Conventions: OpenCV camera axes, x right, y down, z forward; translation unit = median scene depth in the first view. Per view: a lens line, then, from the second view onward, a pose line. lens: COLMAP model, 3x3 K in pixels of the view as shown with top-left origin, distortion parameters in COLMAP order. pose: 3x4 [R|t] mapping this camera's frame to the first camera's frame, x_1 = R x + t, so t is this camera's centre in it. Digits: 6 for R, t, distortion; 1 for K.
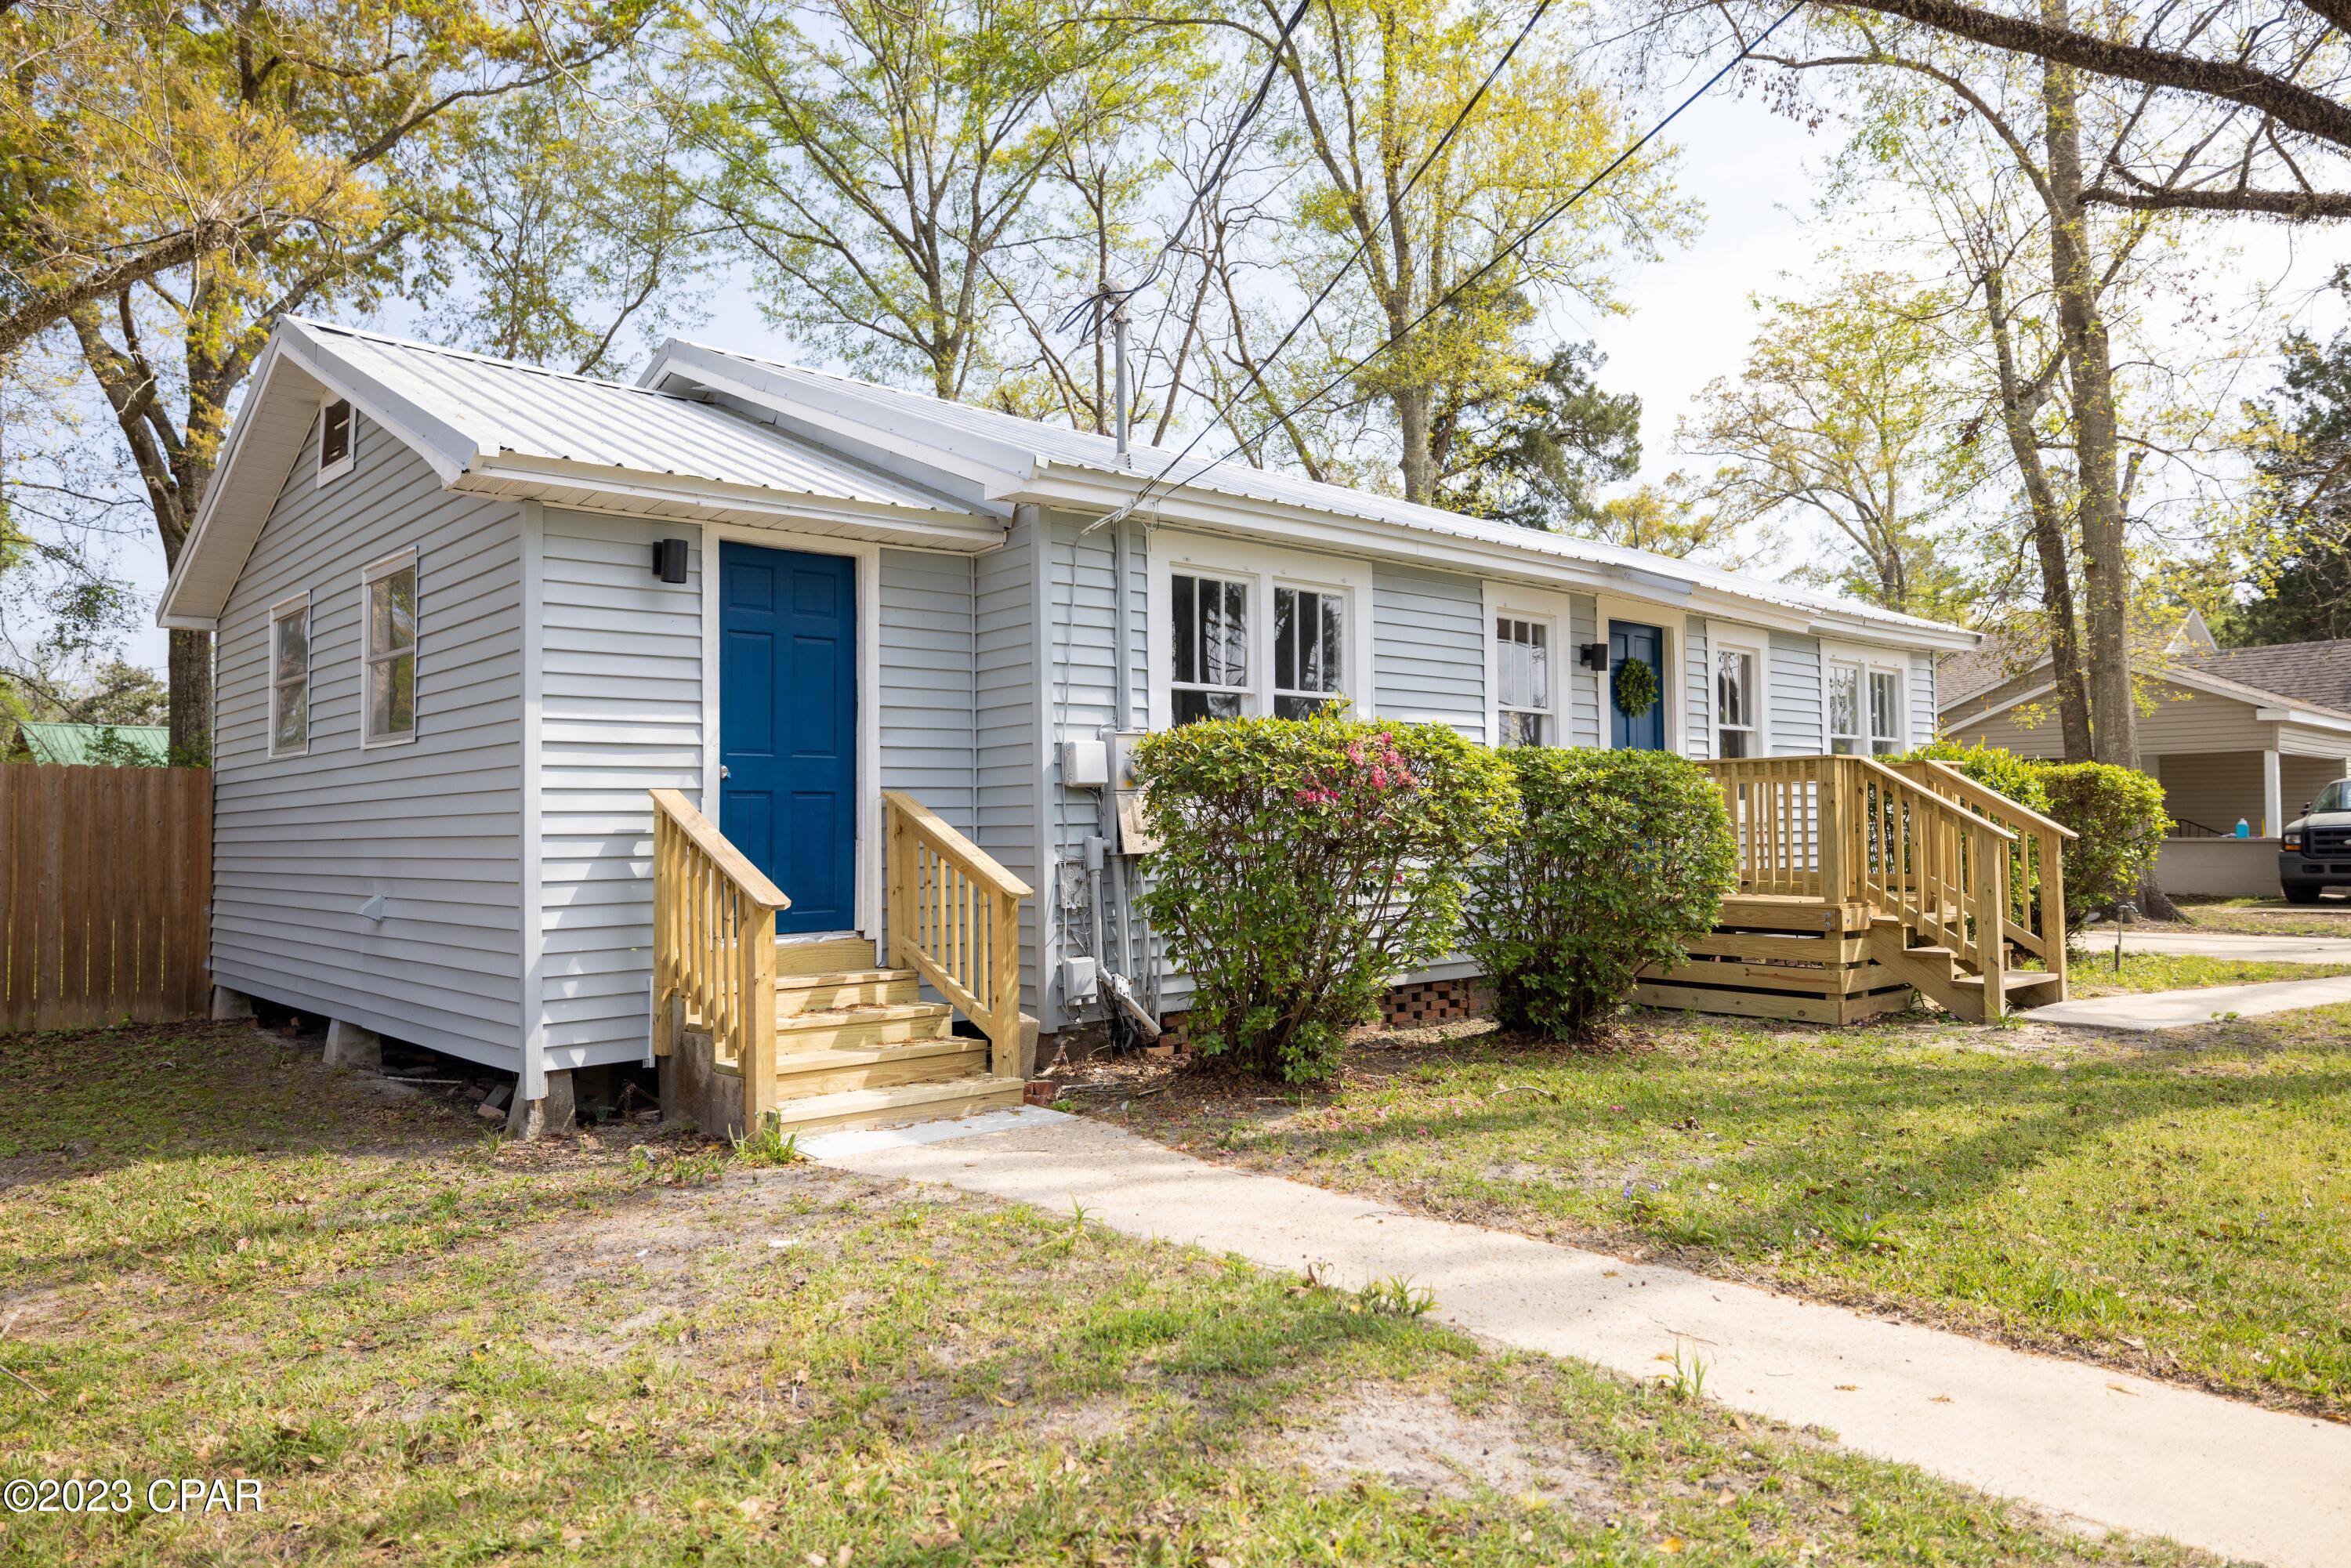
lens RADIAL K [[1593.0, 0, 1175.5], [0, 1593.0, 784.0], [0, 0, 1]] dist [-0.002767, -0.001684]
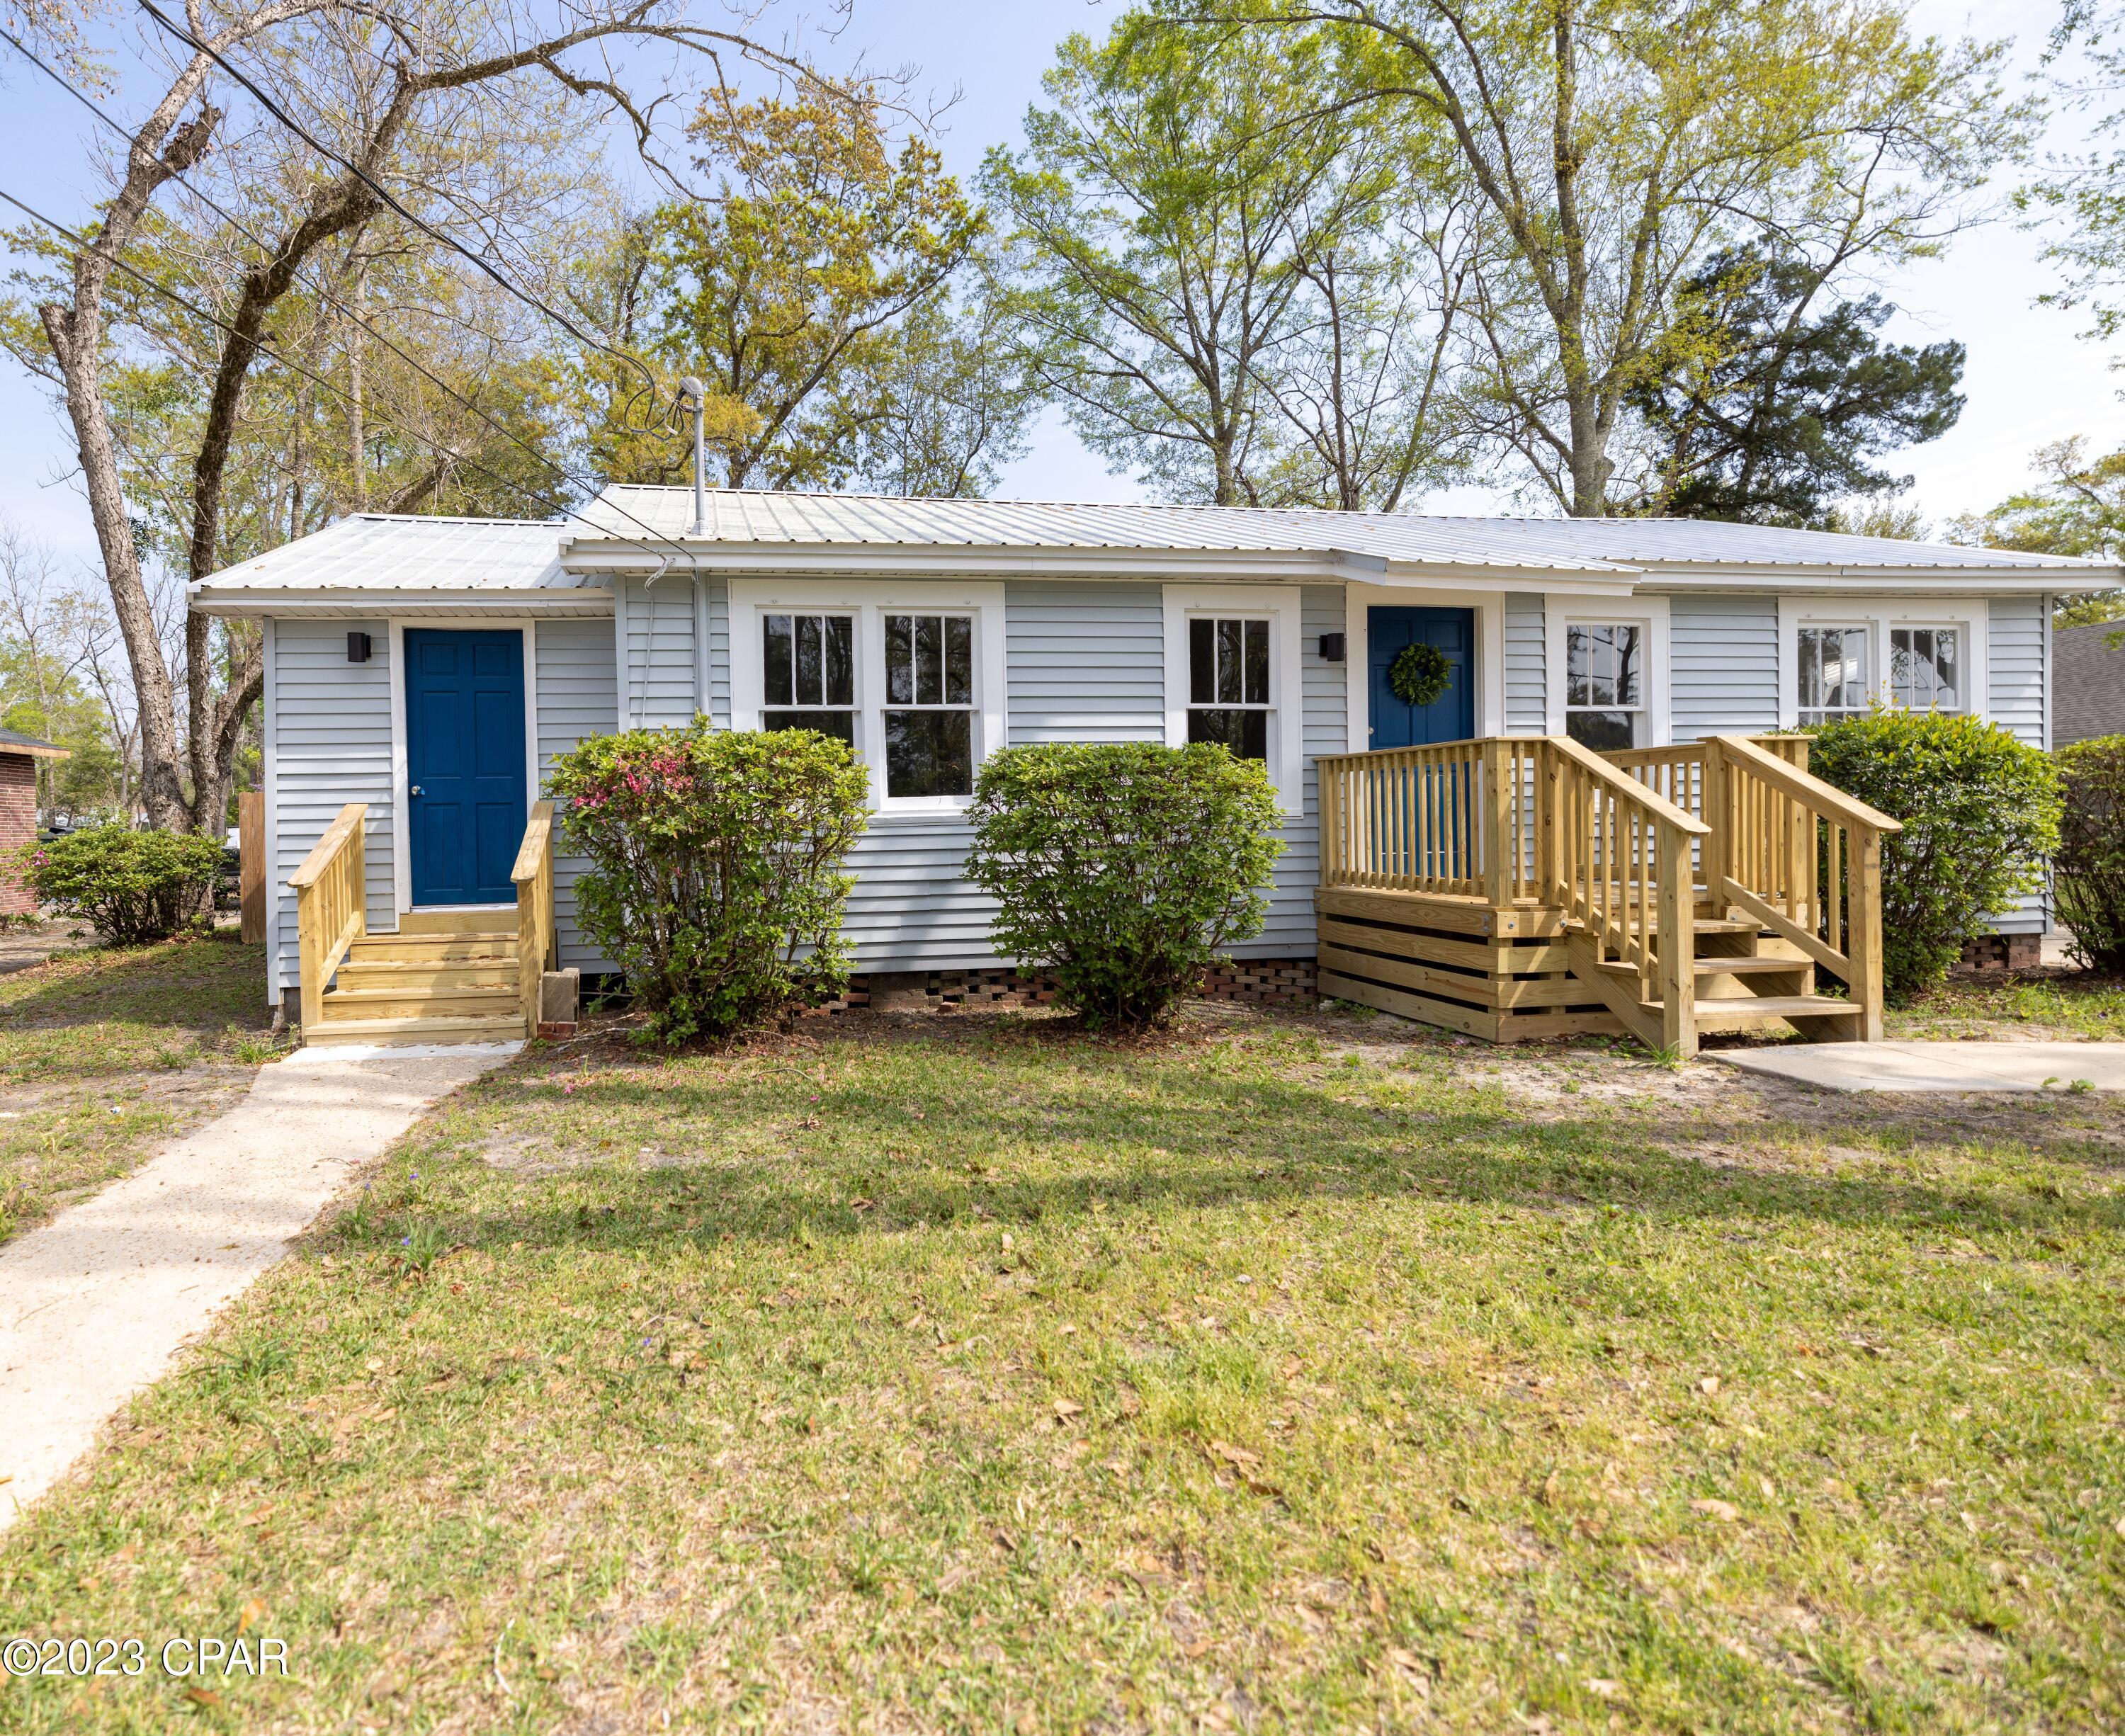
lens RADIAL K [[1145.5, 0, 868.0], [0, 1145.5, 863.2], [0, 0, 1]] dist [0.000609, 0.002613]
pose [[0.826763, 0.011961, -0.562423, 0.401005], [0.024251, 0.998087, 0.056875, 0.005515], [0.562027, -0.060661, 0.824891, 0.231944]]
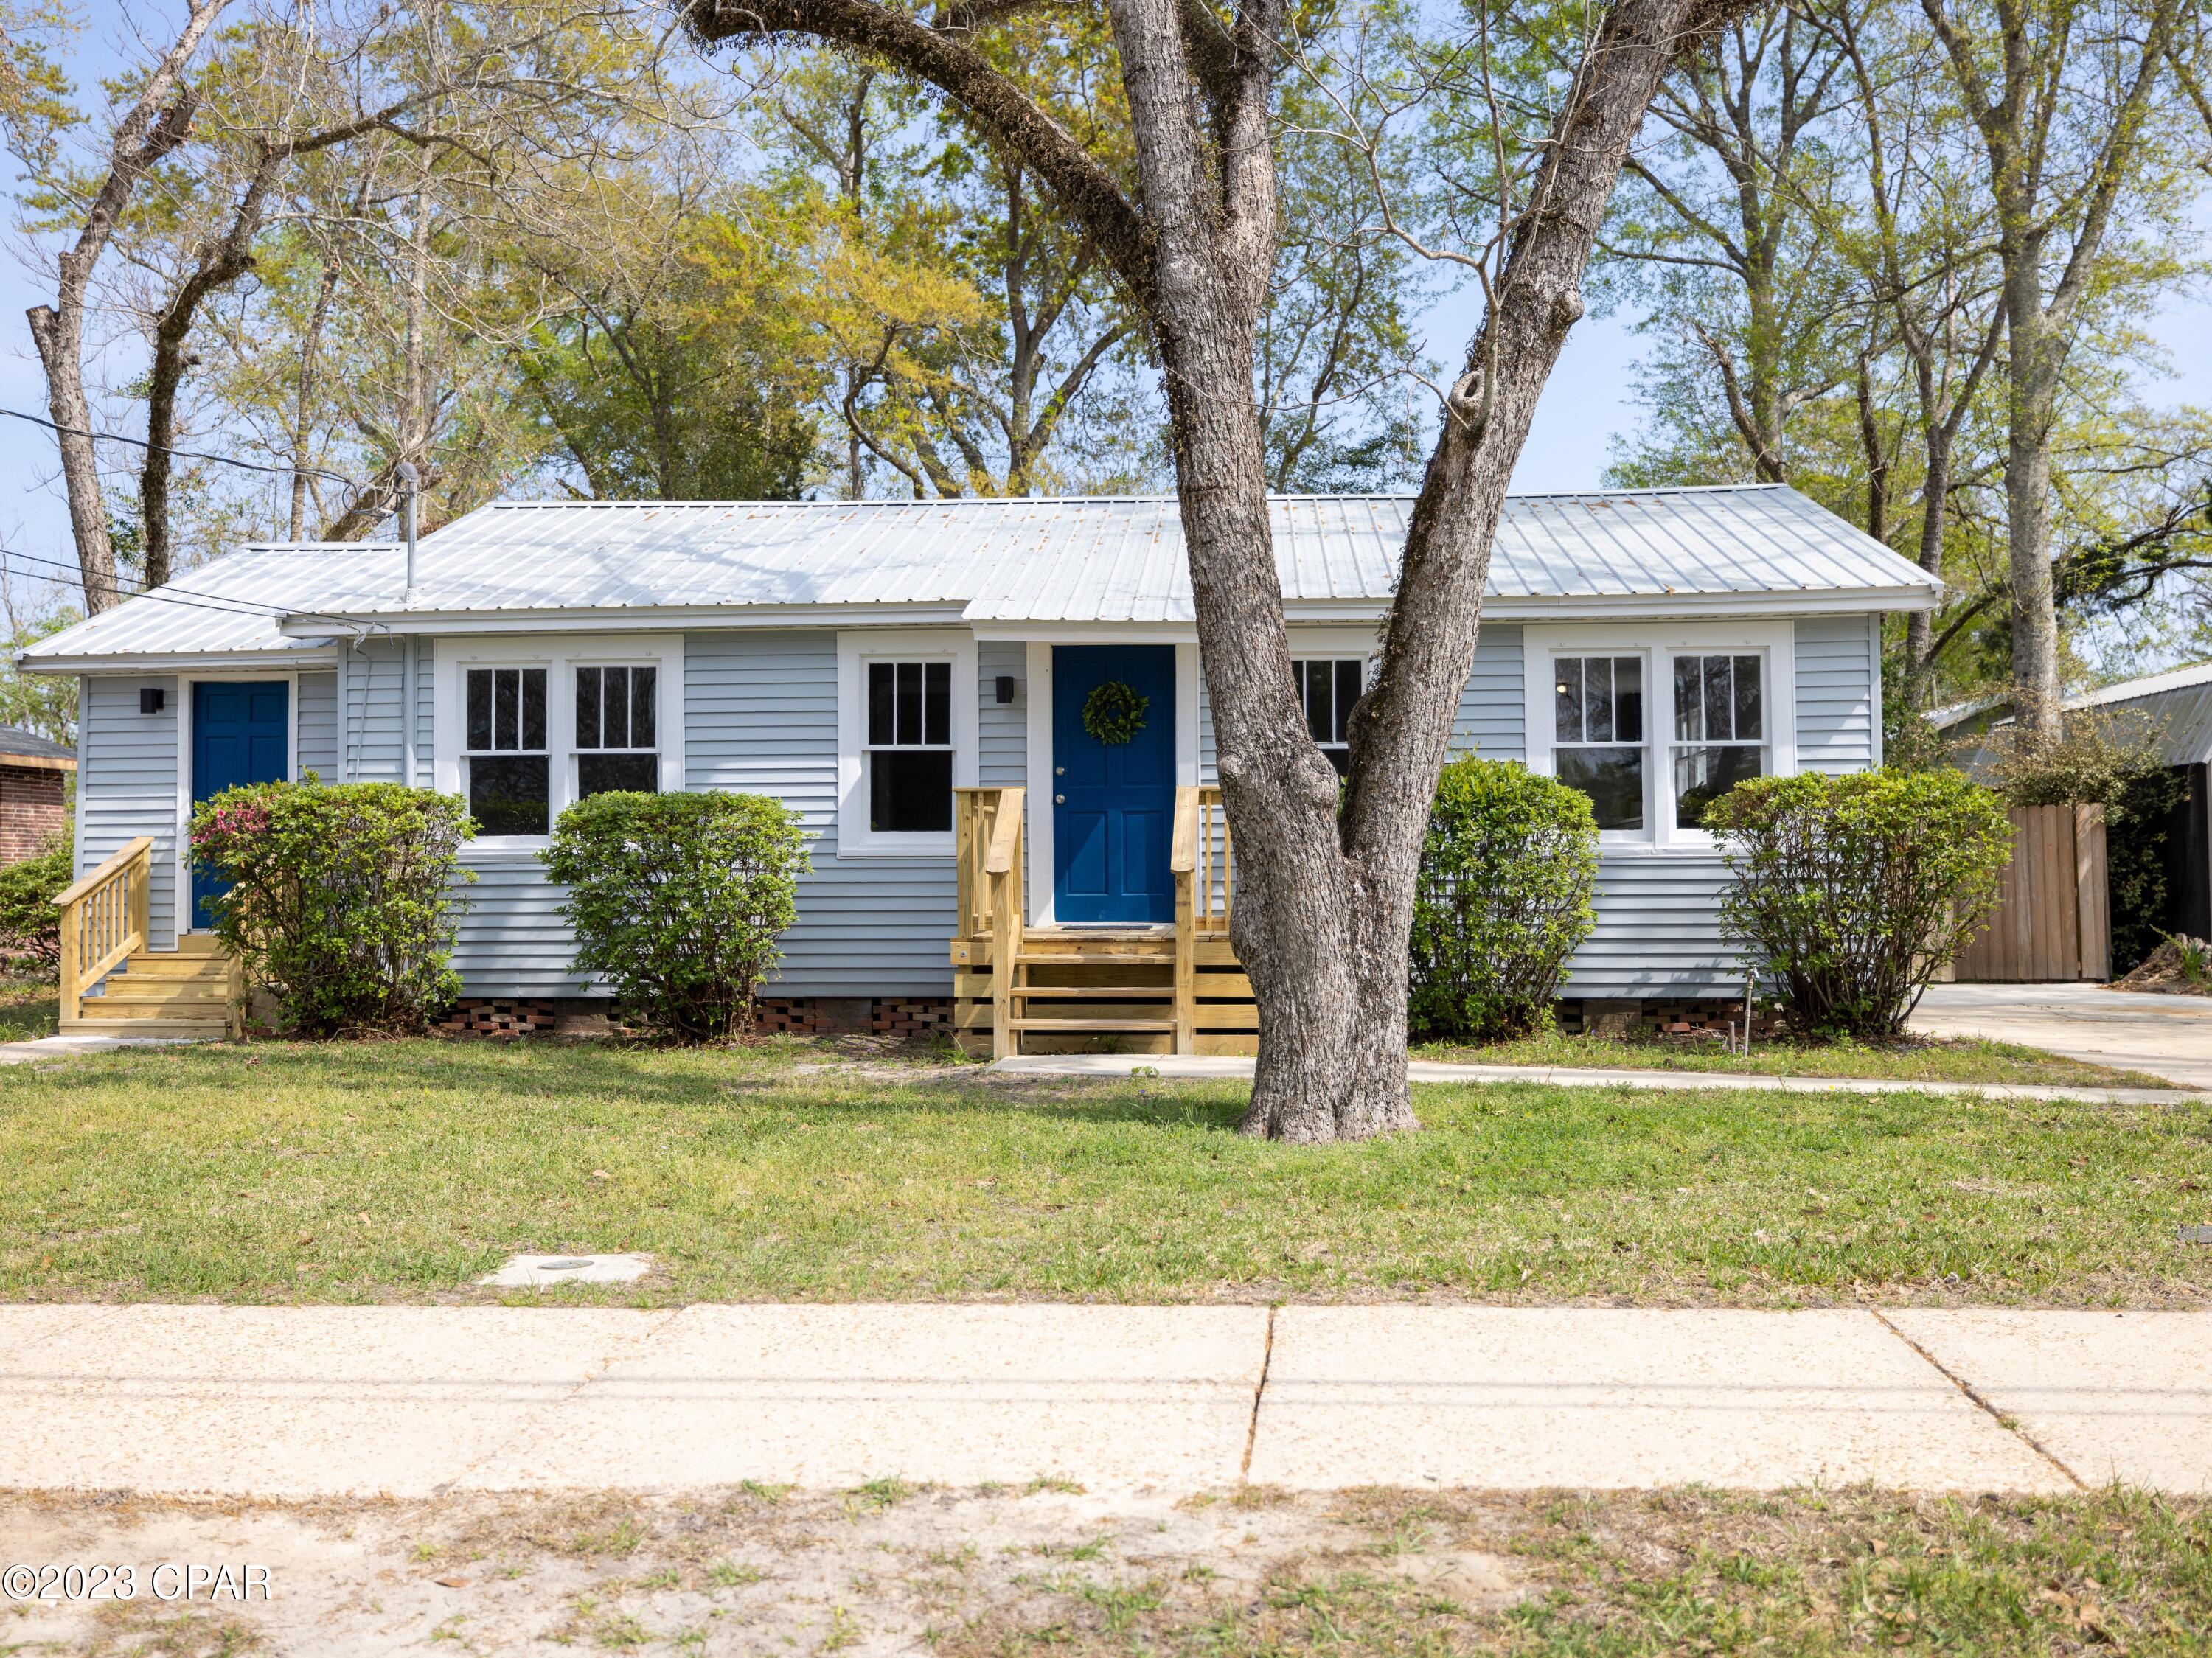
lens RADIAL K [[2102.2, 0, 1106.0], [0, 2102.2, 829.0], [0, 0, 1]] dist [0.008556, 0.001362]
pose [[0.673041, -0.010974, -0.739524, 1.203107], [0.018634, 0.999824, 0.002122, 0.005273], [0.739370, -0.015209, 0.673127, 0.151266]]
